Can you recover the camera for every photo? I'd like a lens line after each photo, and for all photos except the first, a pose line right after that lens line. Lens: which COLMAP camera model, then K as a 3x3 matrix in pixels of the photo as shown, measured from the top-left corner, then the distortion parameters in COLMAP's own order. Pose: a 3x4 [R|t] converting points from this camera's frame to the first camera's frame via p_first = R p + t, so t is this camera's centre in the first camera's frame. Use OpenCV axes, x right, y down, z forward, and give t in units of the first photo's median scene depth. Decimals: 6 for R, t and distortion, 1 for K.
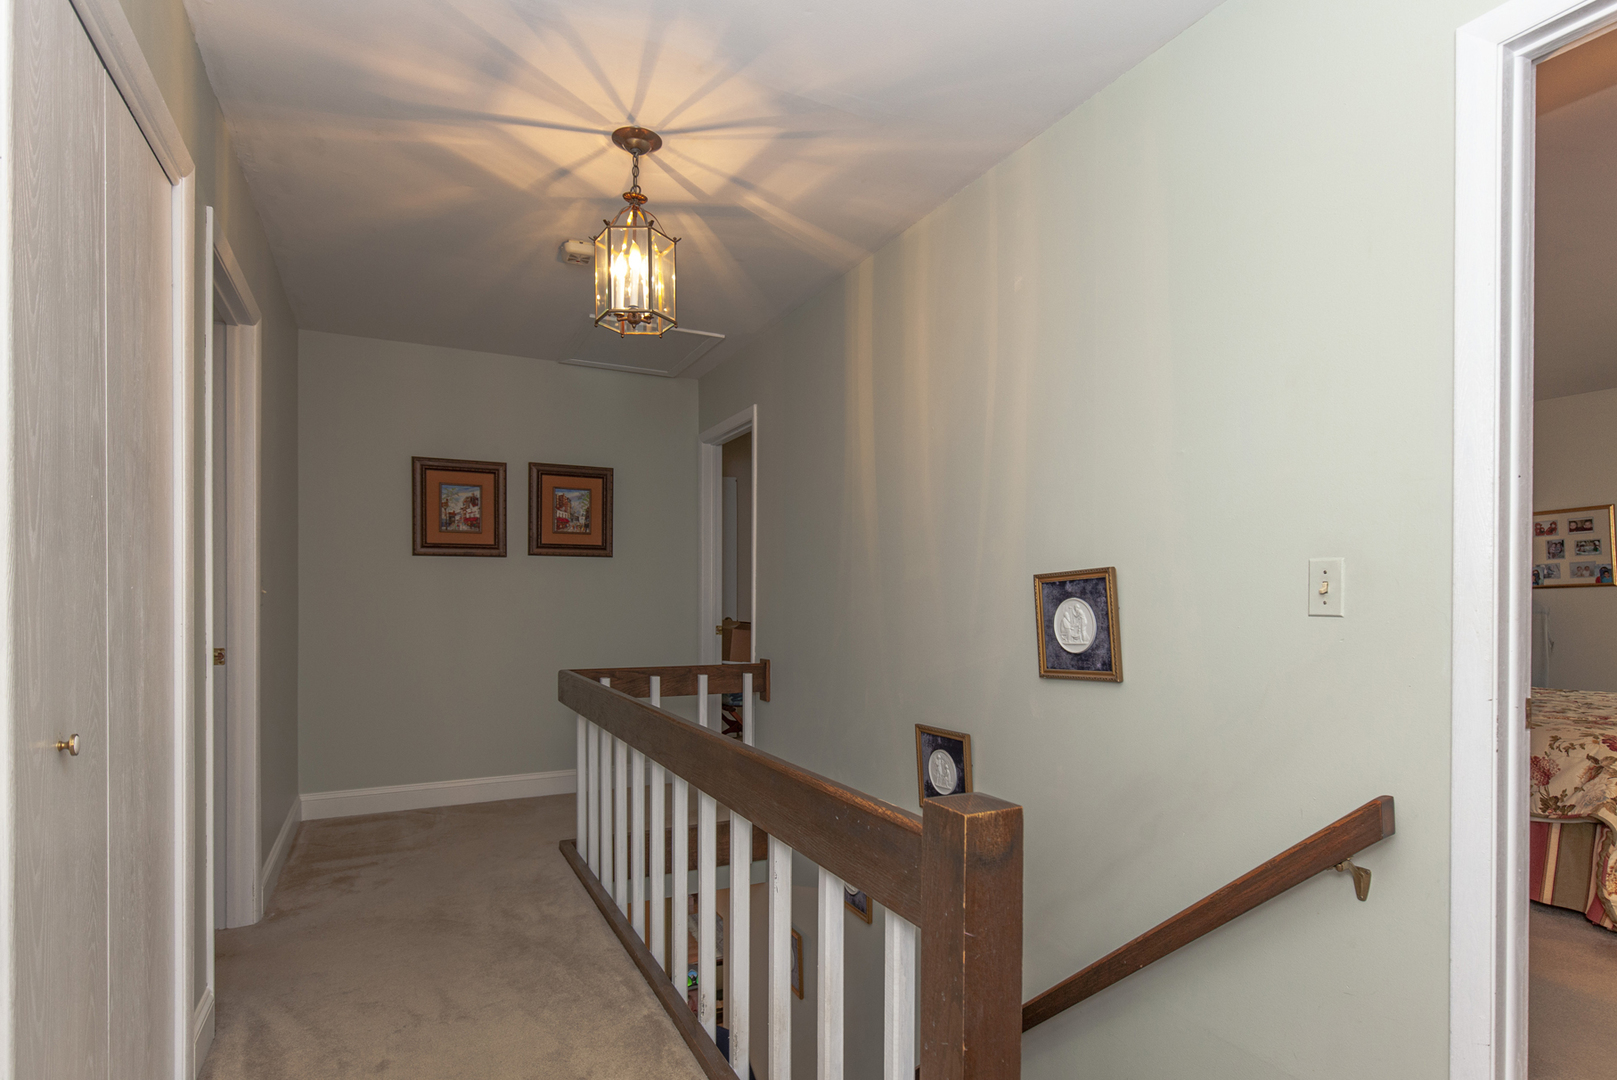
lens RADIAL K [[834.4, 0, 811.3], [0, 834.4, 601.8], [0, 0, 1]] dist [-0.001133, -0.000339]
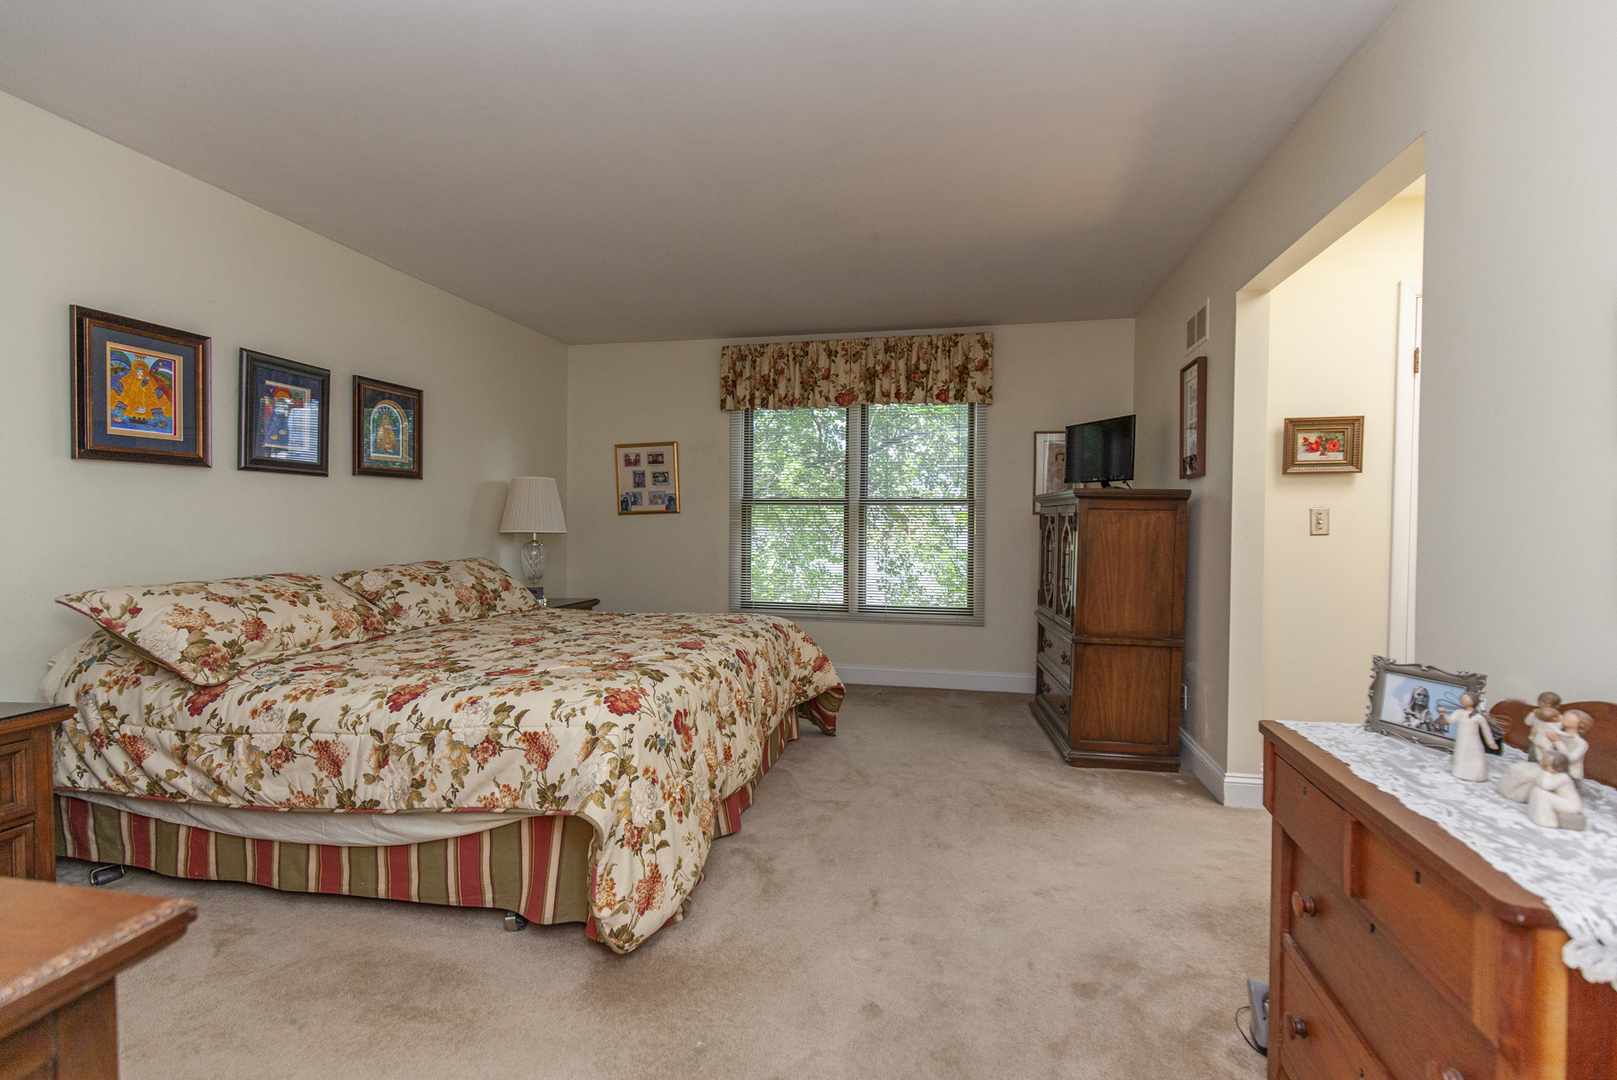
lens RADIAL K [[733.6, 0, 810.5], [0, 733.6, 538.3], [0, 0, 1]] dist [0.001798, -0.000337]
pose [[0.623970, -0.010414, 0.781379, 0.514687], [-0.001107, 0.999898, 0.014210, 0.002772], [-0.781447, -0.009731, 0.623895, 0.401846]]
